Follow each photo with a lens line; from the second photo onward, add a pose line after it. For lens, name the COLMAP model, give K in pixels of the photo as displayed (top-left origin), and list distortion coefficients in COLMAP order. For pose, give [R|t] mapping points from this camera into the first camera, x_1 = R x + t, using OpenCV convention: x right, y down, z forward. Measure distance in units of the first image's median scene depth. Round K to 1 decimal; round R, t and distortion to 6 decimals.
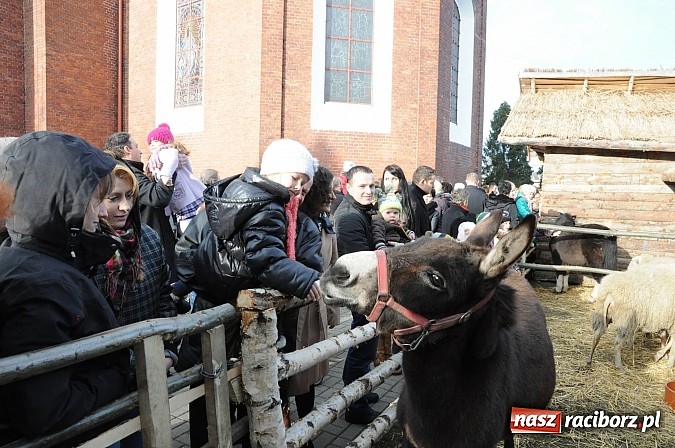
lens RADIAL K [[467.8, 0, 340.6], [0, 467.8, 226.0], [0, 0, 1]] dist [-0.113095, 0.087241]
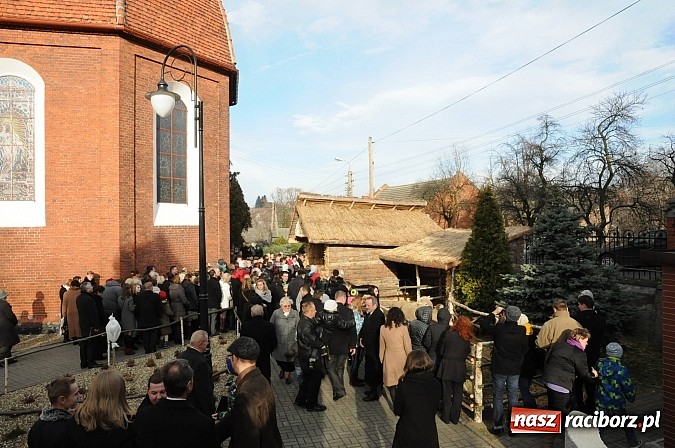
lens RADIAL K [[478.3, 0, 333.3], [0, 478.3, 223.1], [0, 0, 1]] dist [-0.061689, 0.027537]
pose [[0.710120, -0.029087, 0.703480, -0.778109], [0.080633, 0.995932, -0.040214, -0.150273], [-0.699449, 0.085281, 0.709577, -0.342957]]
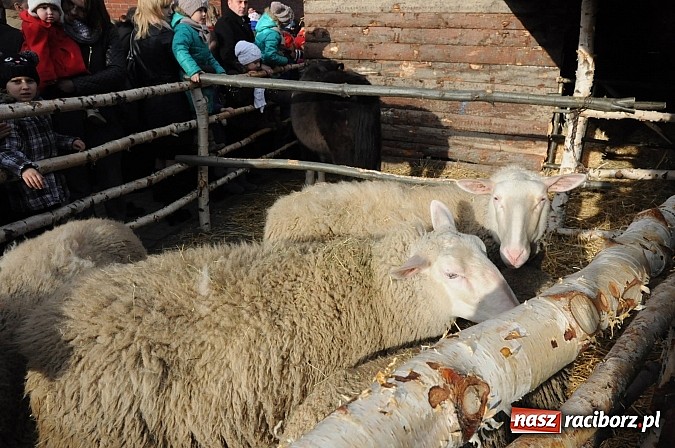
lens RADIAL K [[478.3, 0, 338.0], [0, 478.3, 236.0], [0, 0, 1]] dist [-0.061689, 0.027537]
pose [[0.980388, -0.085067, 0.177775, 0.312026], [0.023623, 0.946268, 0.322519, -0.001021], [-0.195658, -0.311994, 0.929719, 0.318511]]
